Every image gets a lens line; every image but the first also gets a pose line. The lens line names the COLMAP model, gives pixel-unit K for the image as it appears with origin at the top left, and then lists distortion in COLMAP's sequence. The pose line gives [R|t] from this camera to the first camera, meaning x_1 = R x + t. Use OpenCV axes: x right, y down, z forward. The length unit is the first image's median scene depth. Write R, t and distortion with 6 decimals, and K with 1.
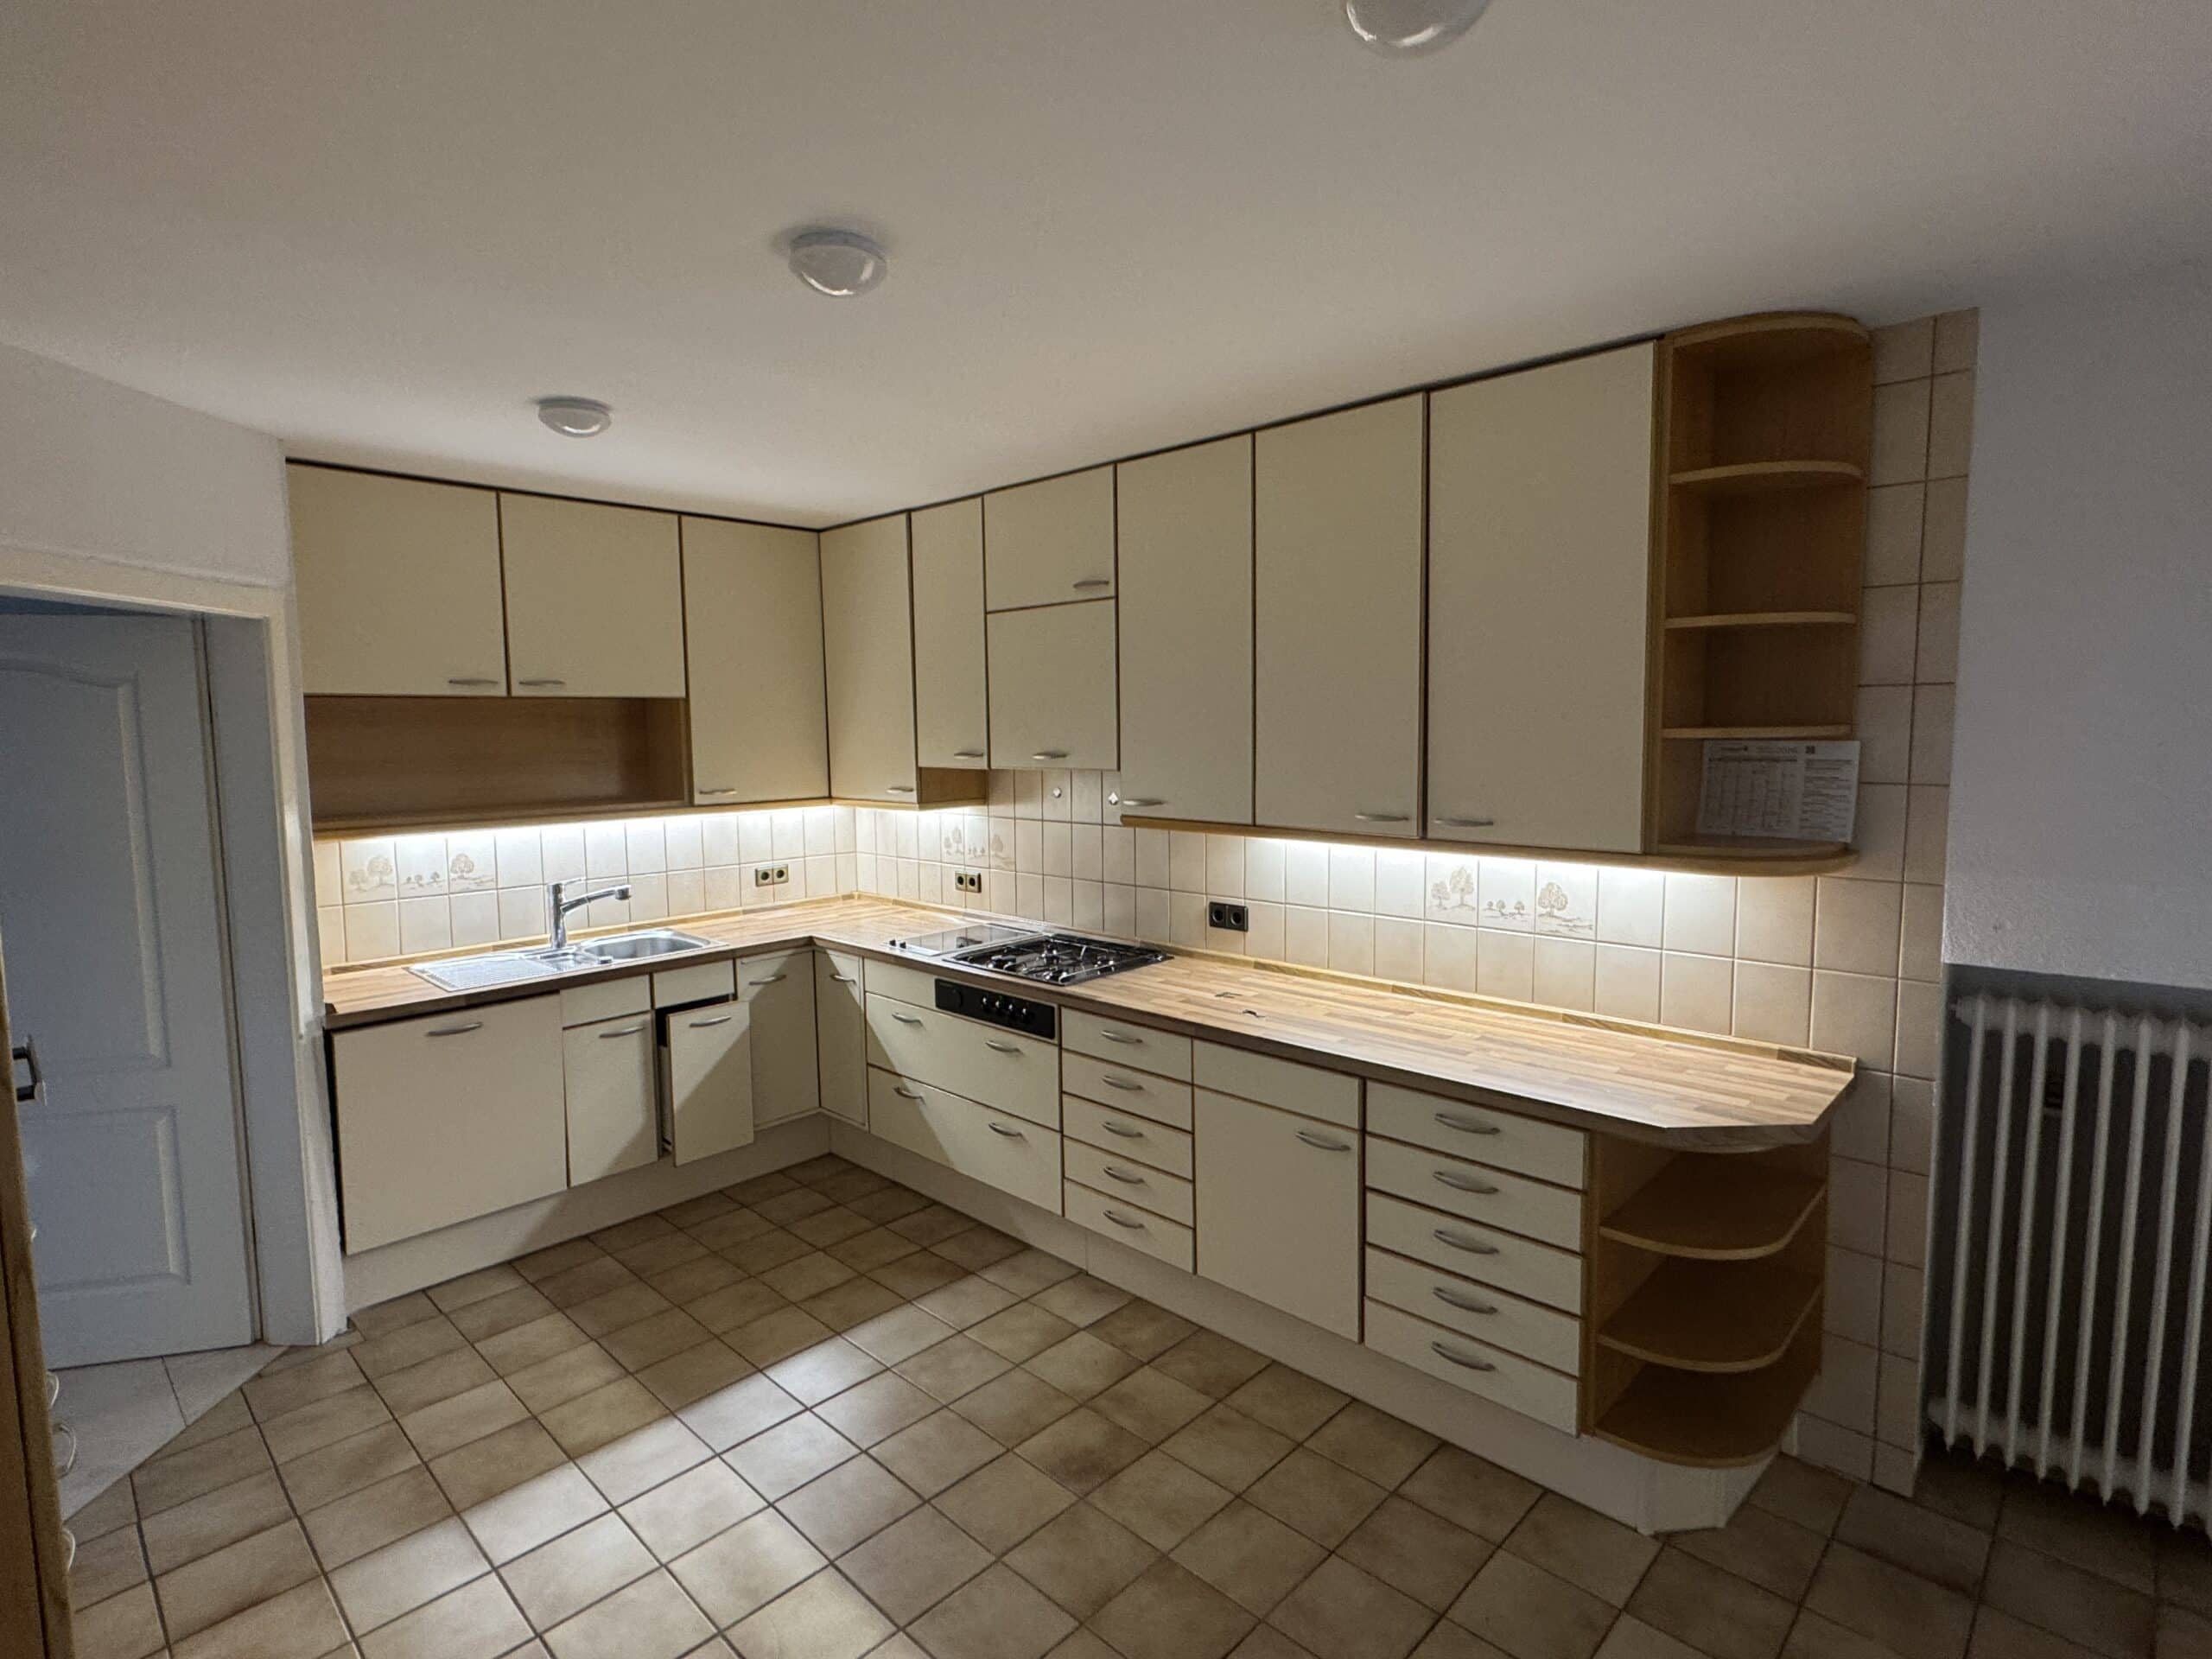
lens RADIAL K [[1110.3, 0, 1103.5], [0, 1110.3, 828.4], [0, 0, 1]] dist [0.000321, -0.000248]
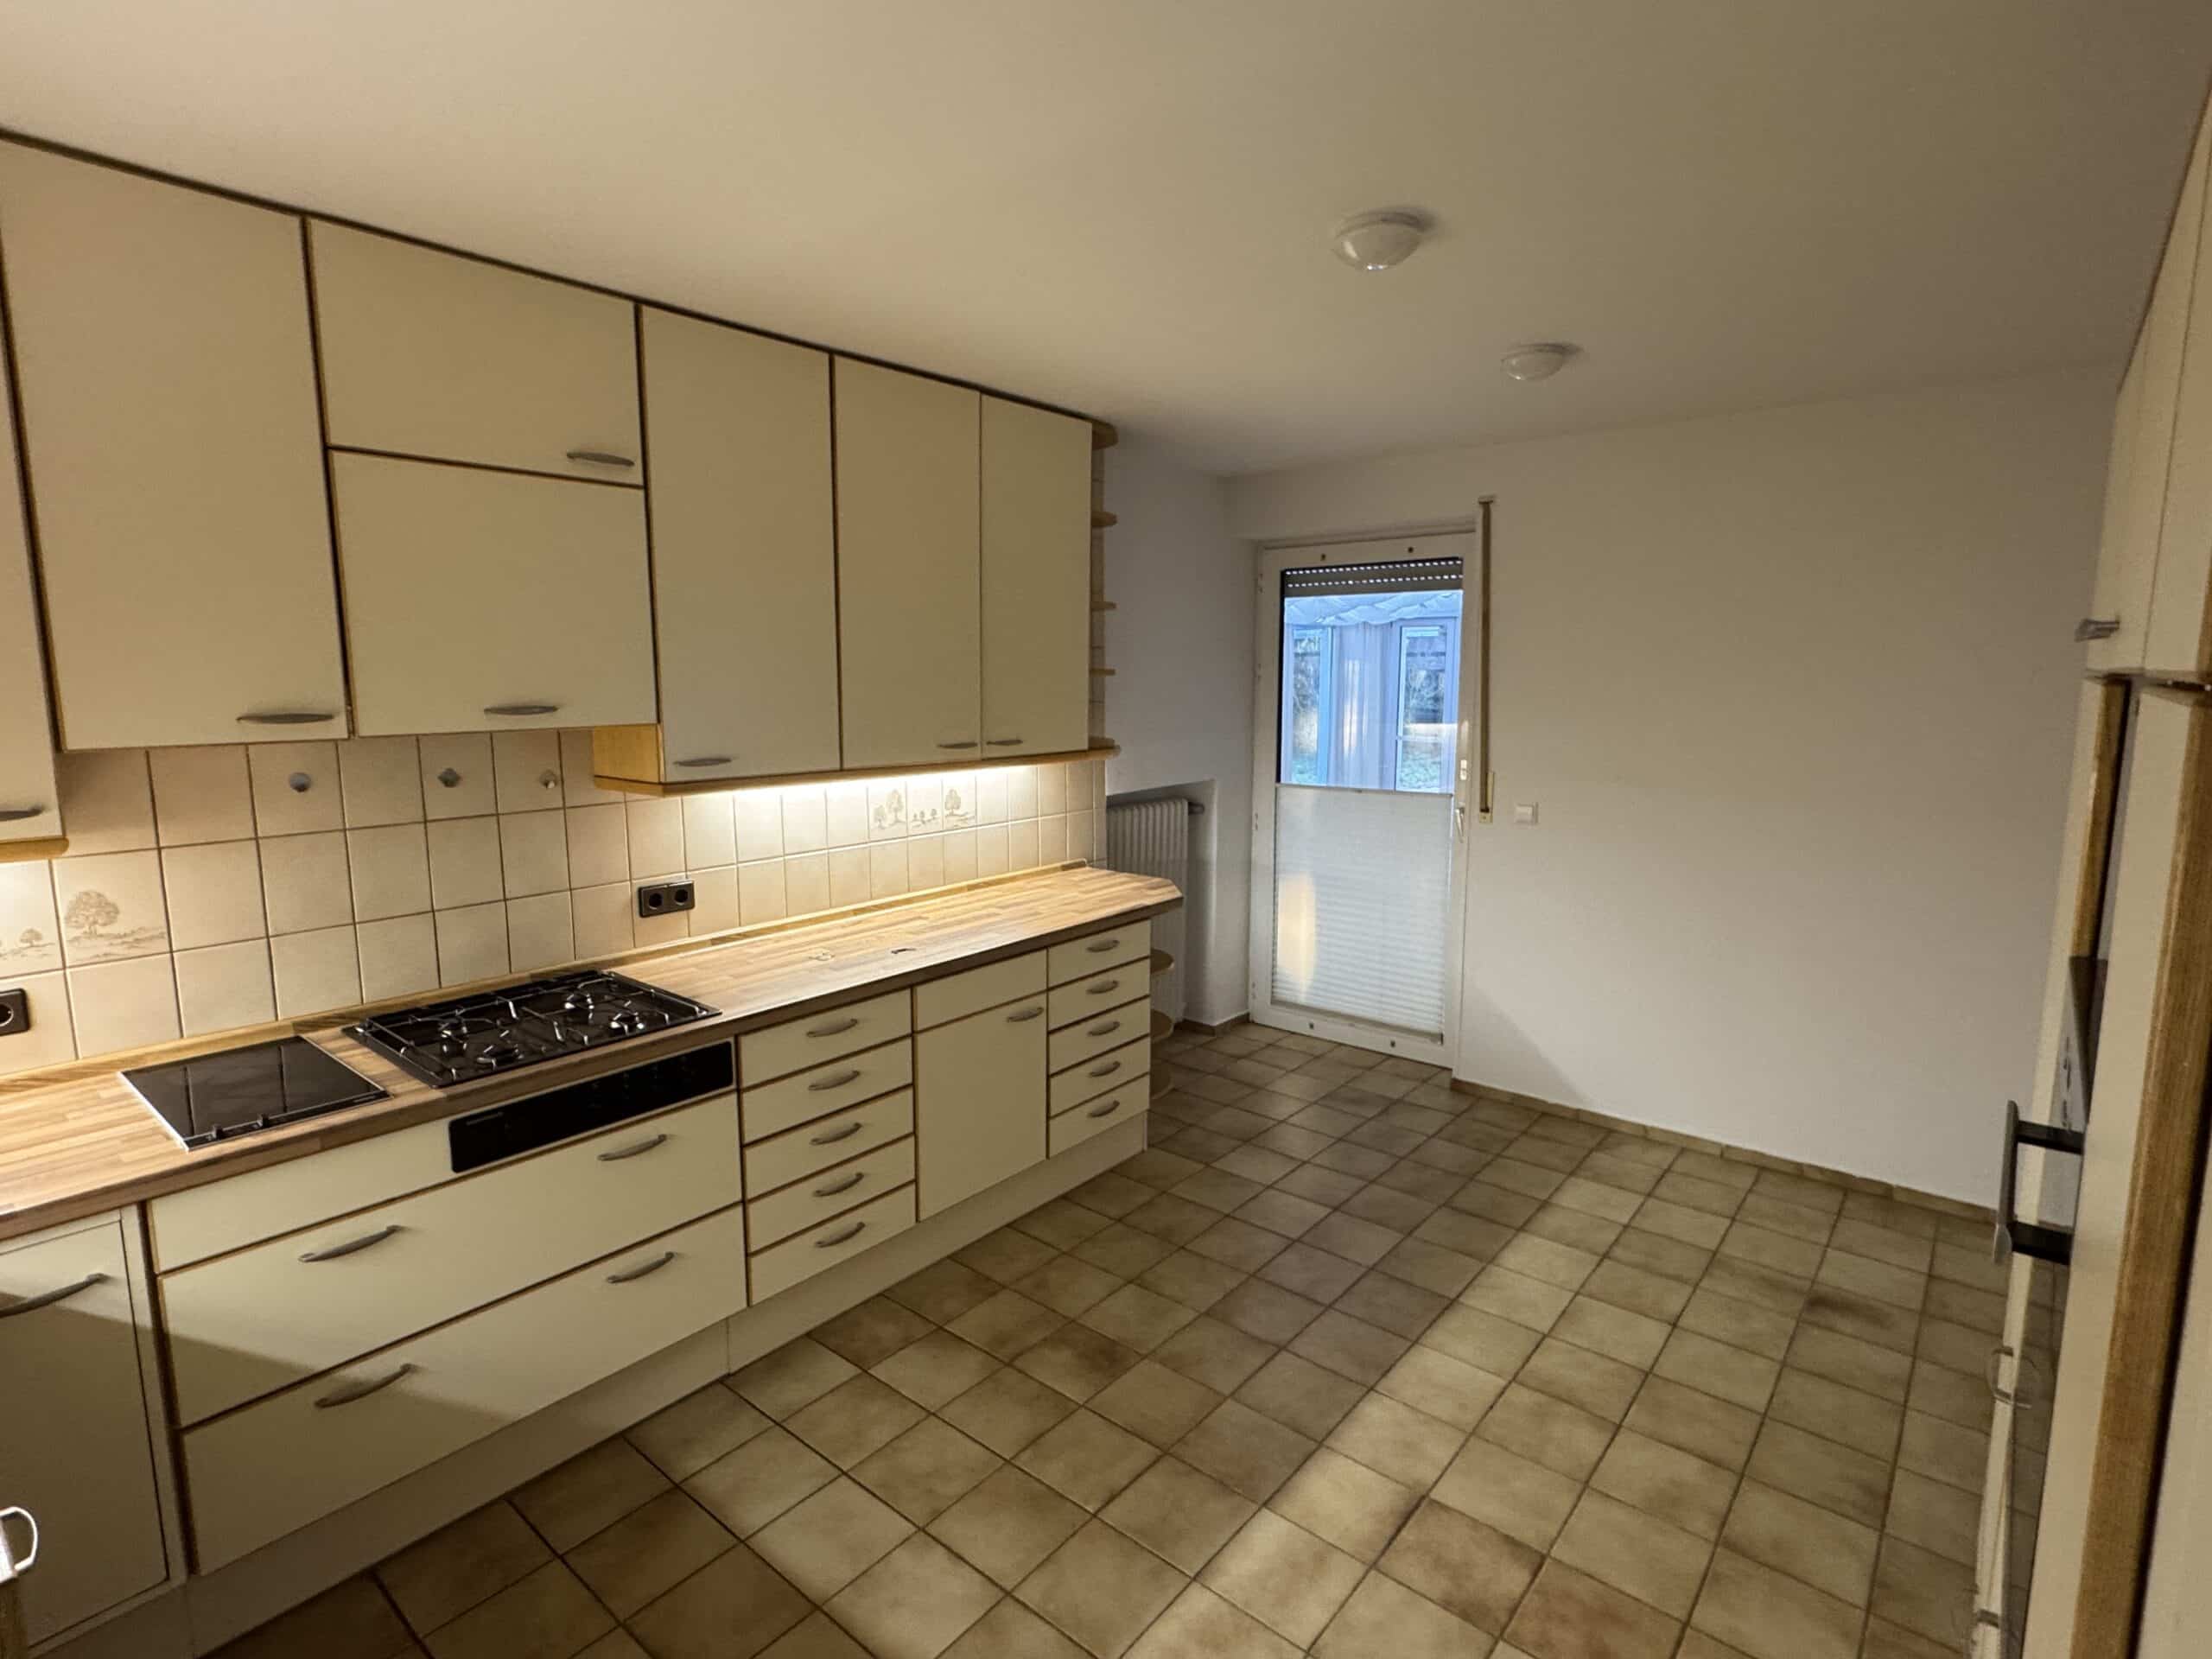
lens RADIAL K [[1110.3, 0, 1103.5], [0, 1110.3, 828.4], [0, 0, 1]] dist [0.000321, -0.000248]
pose [[-0.073043, -0.128699, 0.988990, -0.812555], [0.096618, 0.986062, 0.135453, -0.058957], [-0.992638, 0.105448, -0.059590, 0.812459]]
